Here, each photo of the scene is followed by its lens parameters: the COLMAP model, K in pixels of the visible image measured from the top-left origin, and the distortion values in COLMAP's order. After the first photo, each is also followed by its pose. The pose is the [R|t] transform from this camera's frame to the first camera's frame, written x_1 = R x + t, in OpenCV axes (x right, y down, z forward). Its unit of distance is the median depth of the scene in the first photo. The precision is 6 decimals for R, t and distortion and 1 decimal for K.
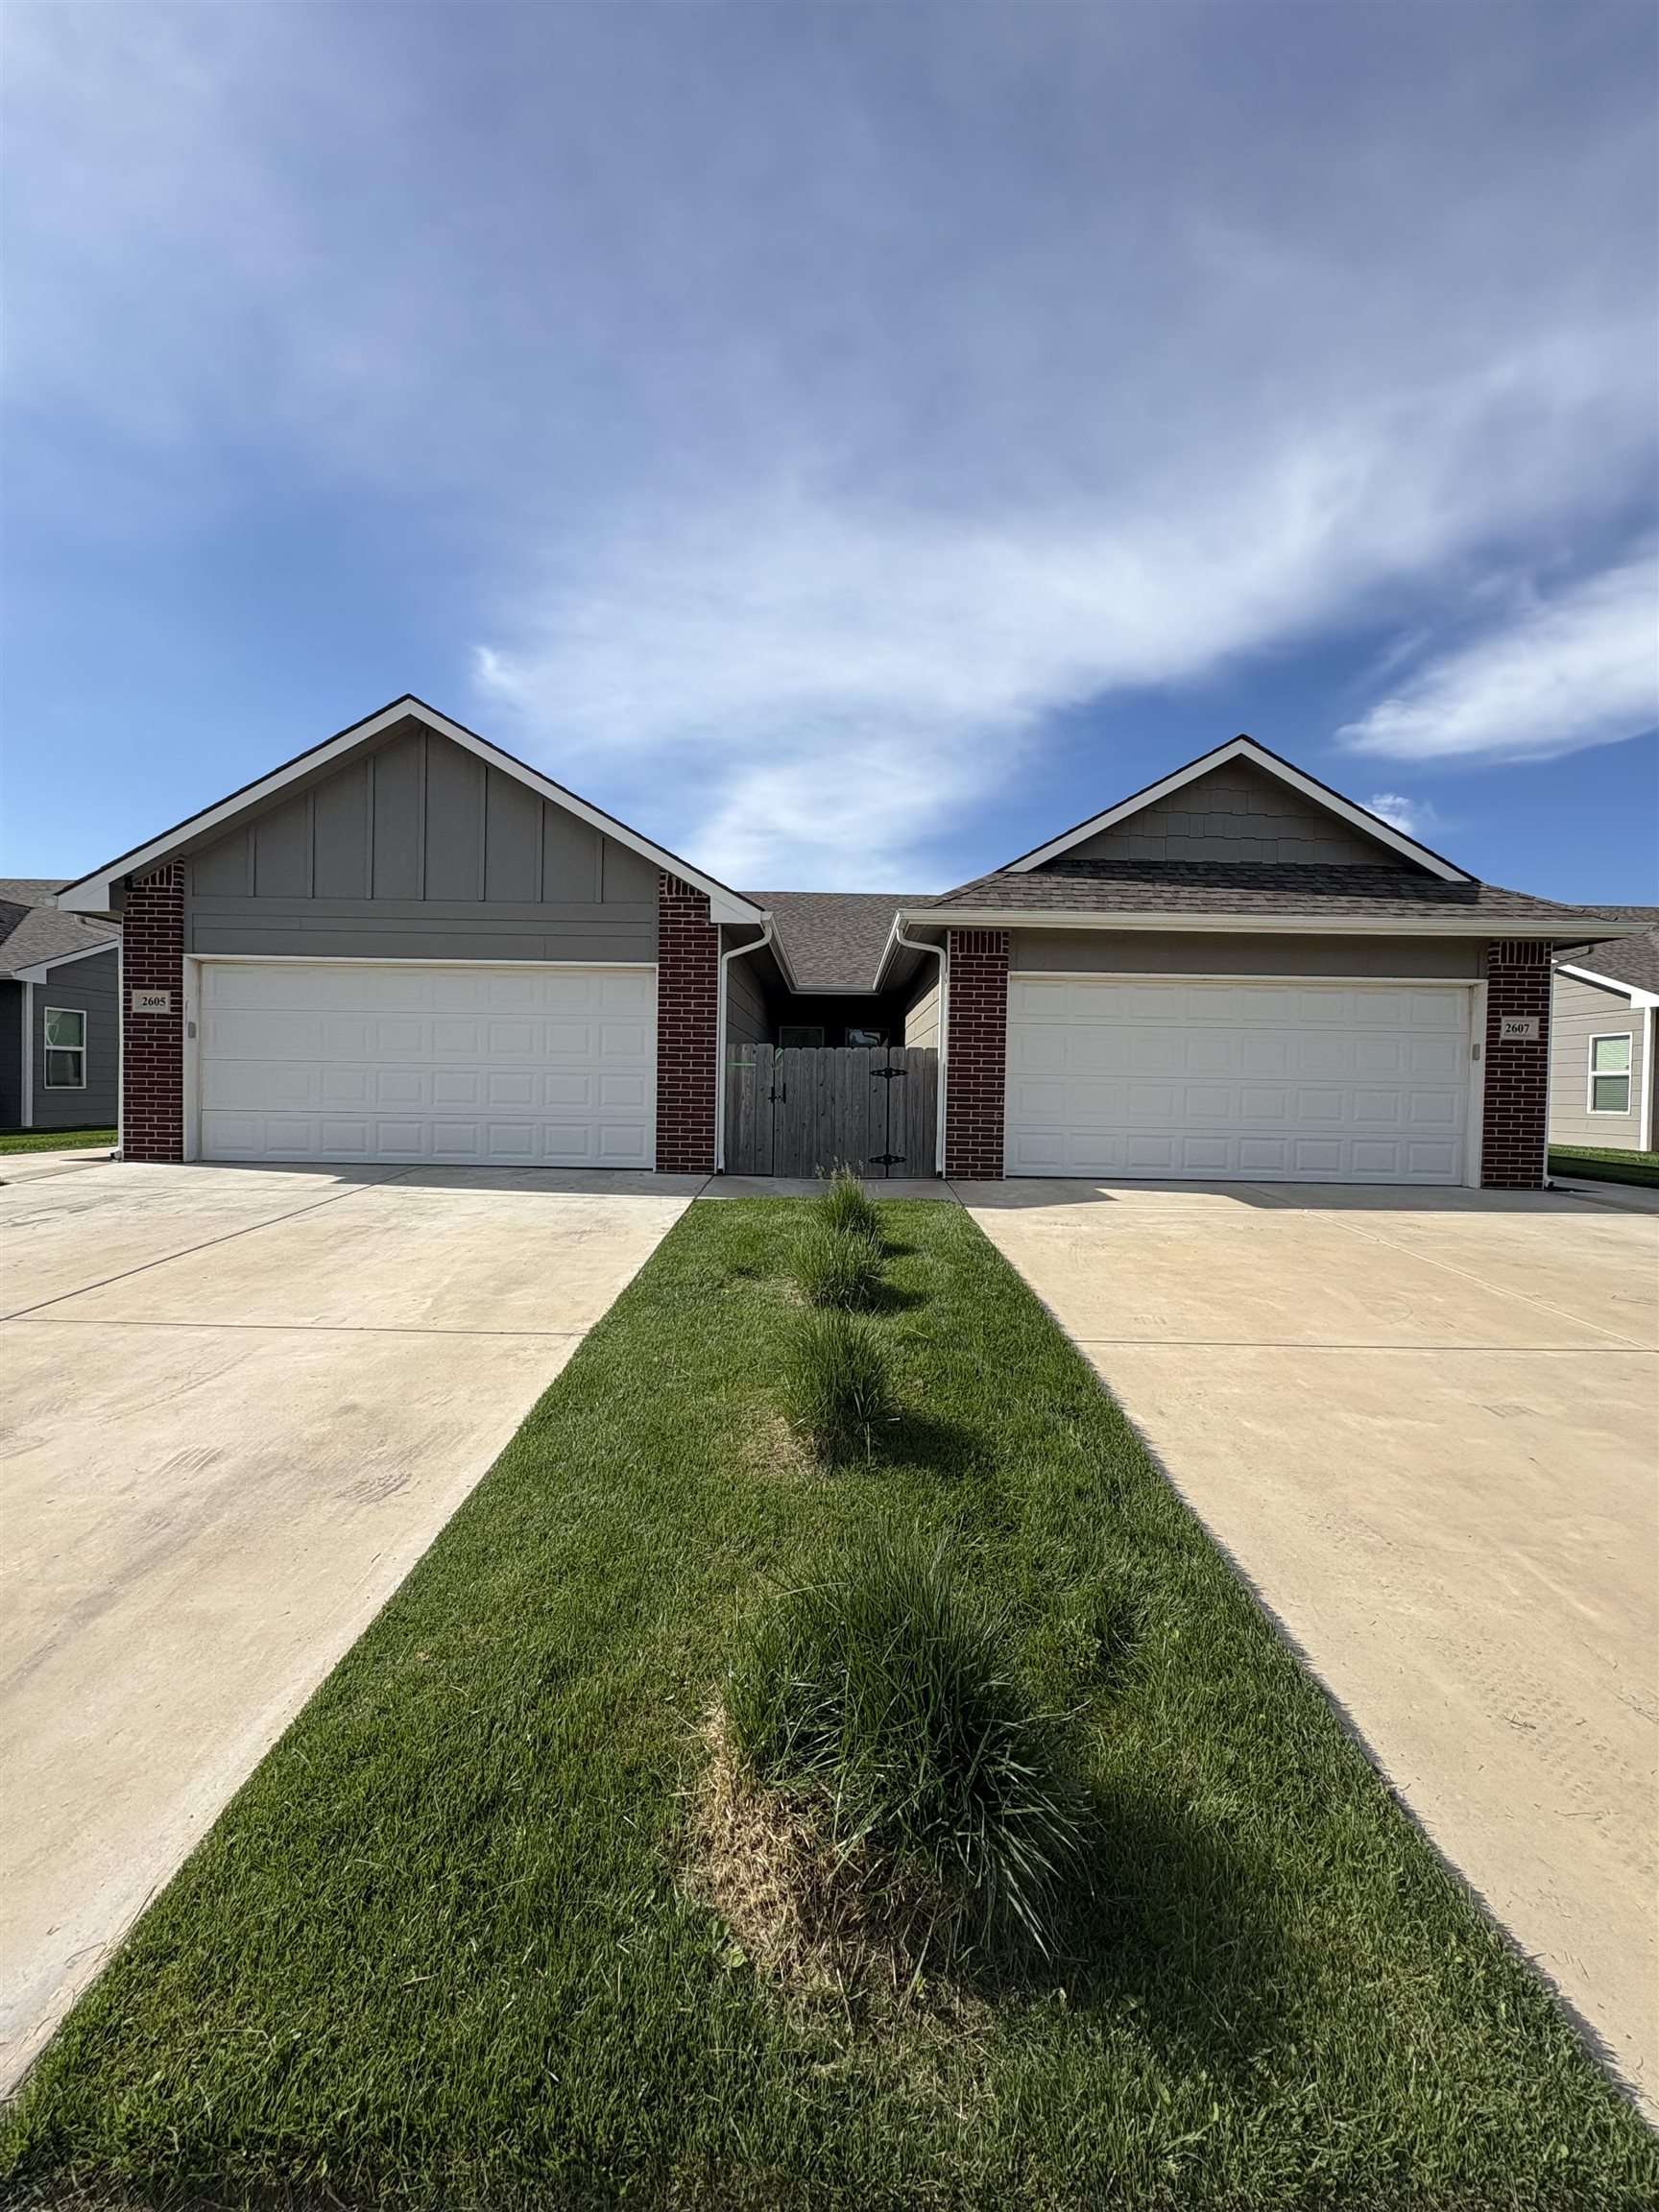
lens RADIAL K [[885.4, 0, 848.2], [0, 885.4, 1107.9], [0, 0, 1]] dist [0.000047, 0.002463]
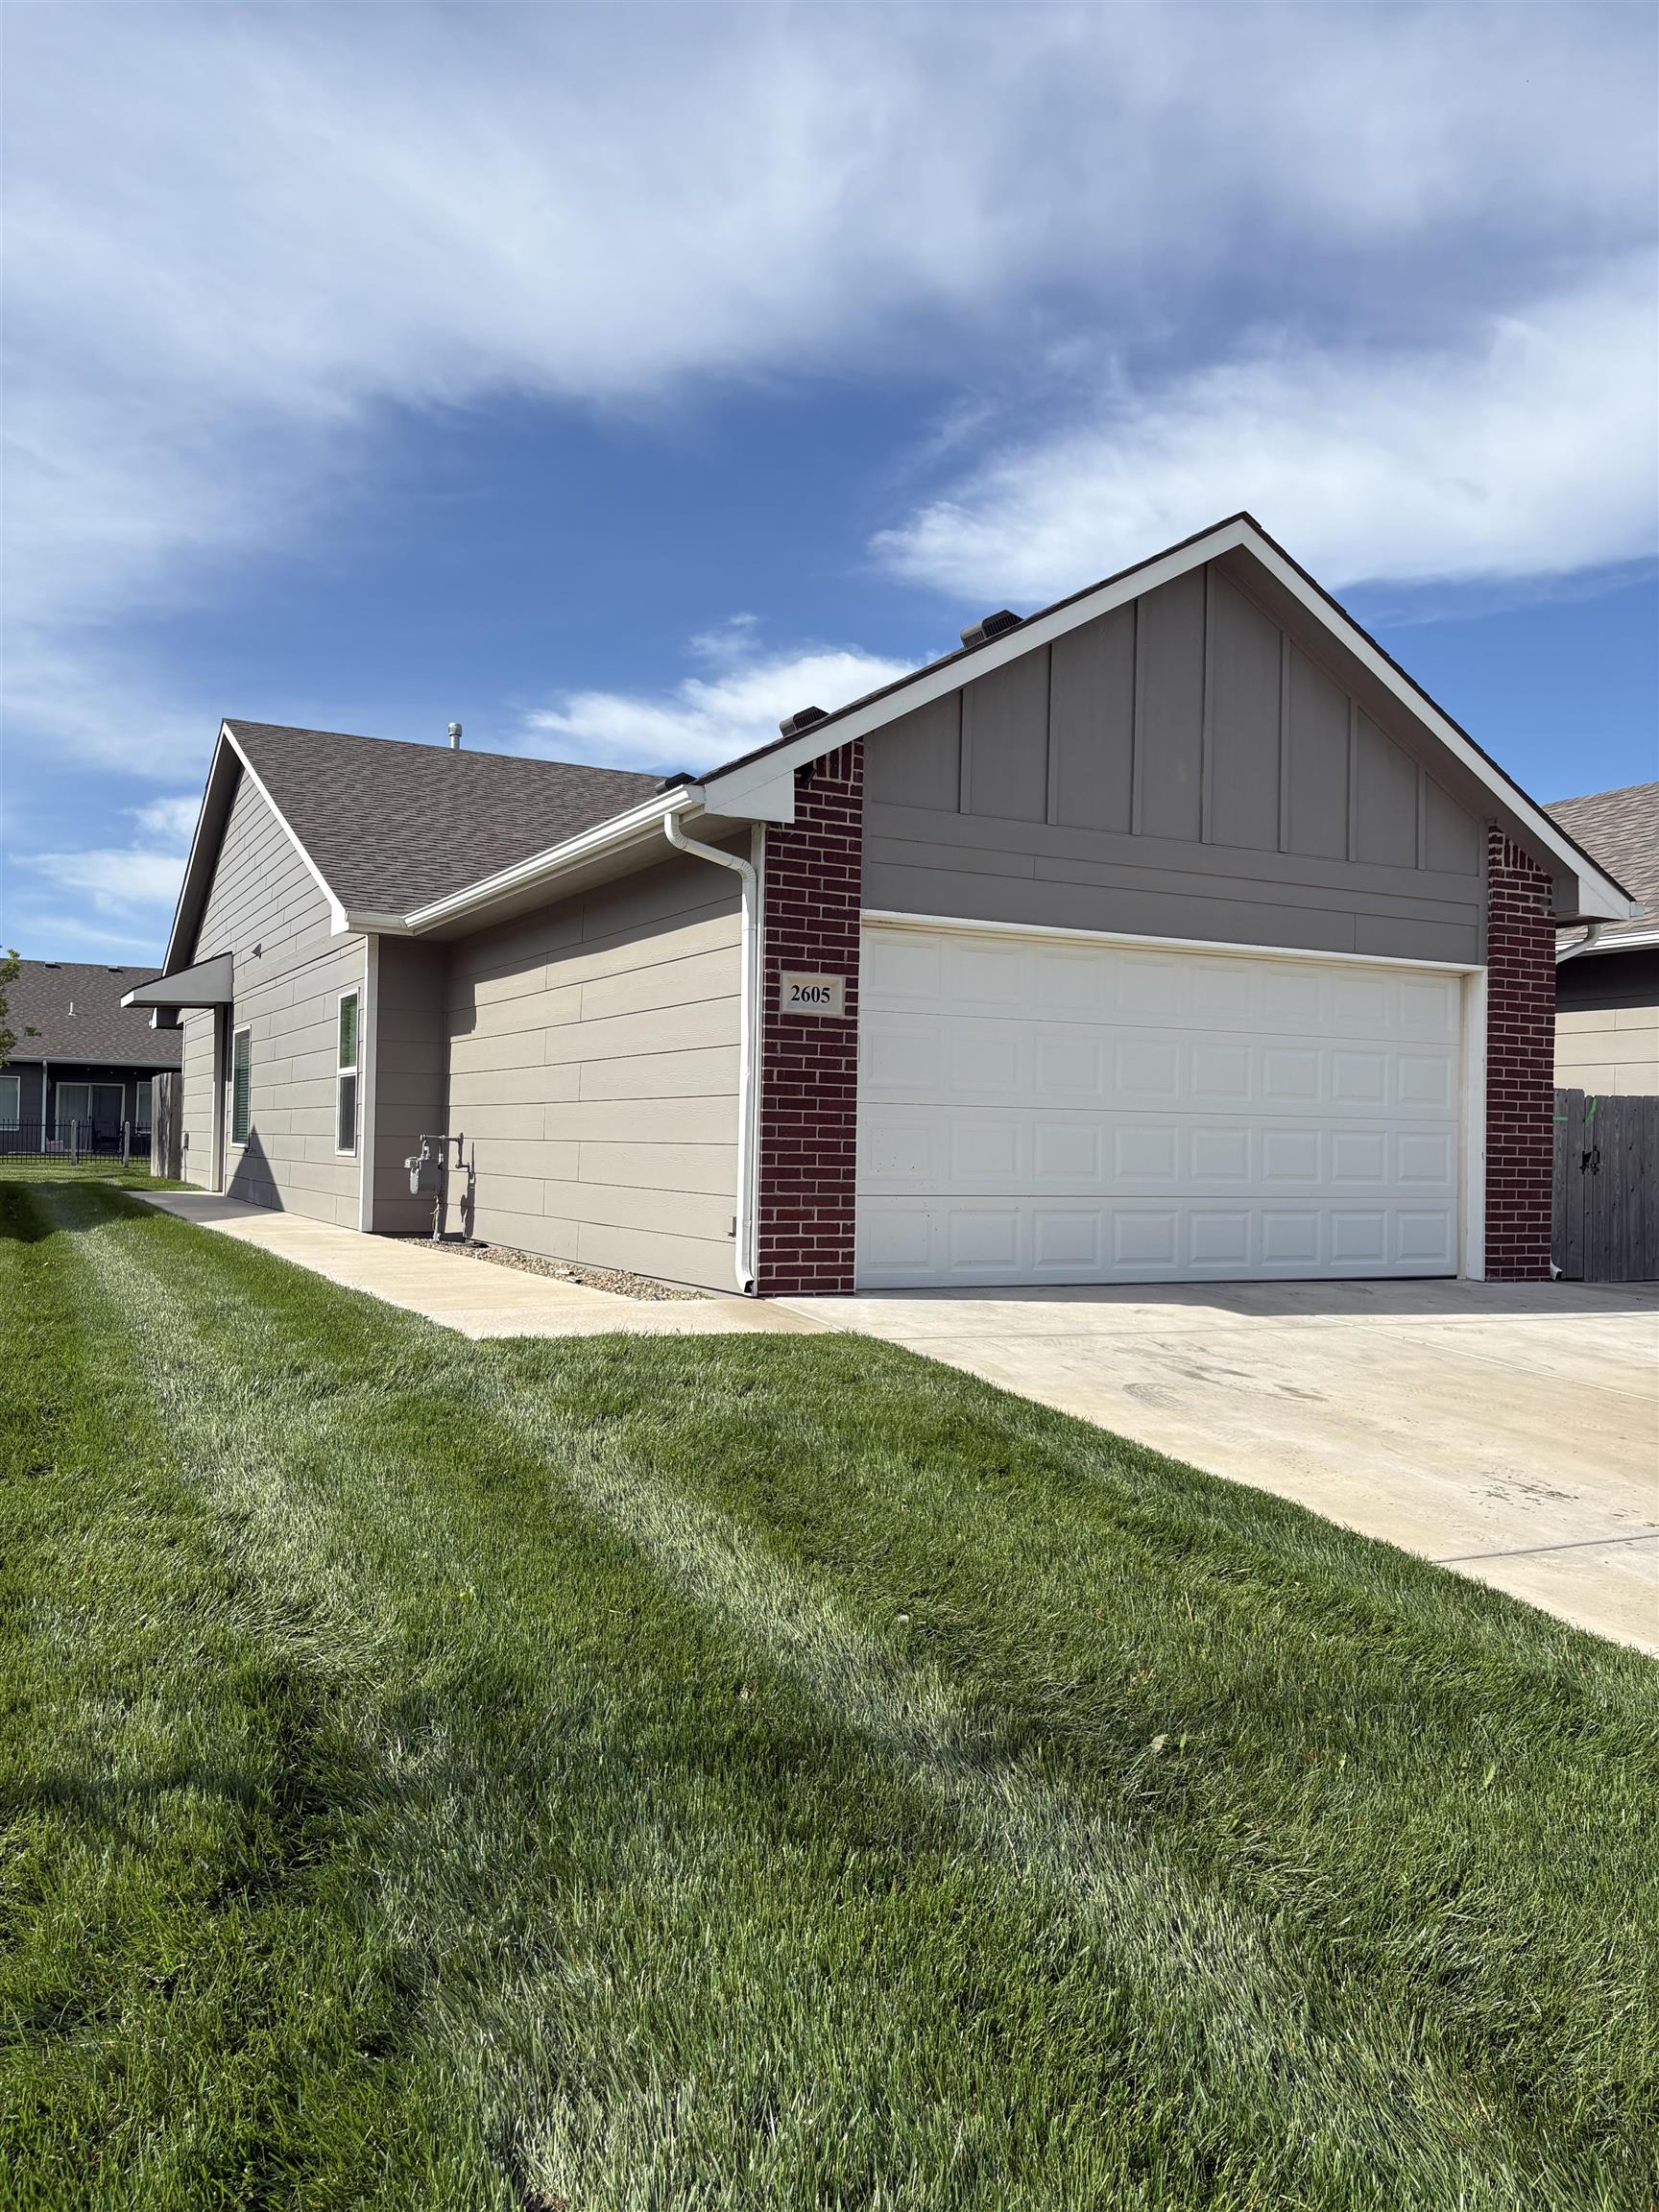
lens RADIAL K [[1682.3, 0, 814.0], [0, 1682.3, 1119.8], [0, 0, 1]] dist [0.048297, -0.040390]
pose [[0.887617, 0.006585, 0.460536, -1.232375], [0.004964, 0.999703, -0.023863, -0.019634], [-0.460556, 0.023467, 0.887320, 0.100687]]
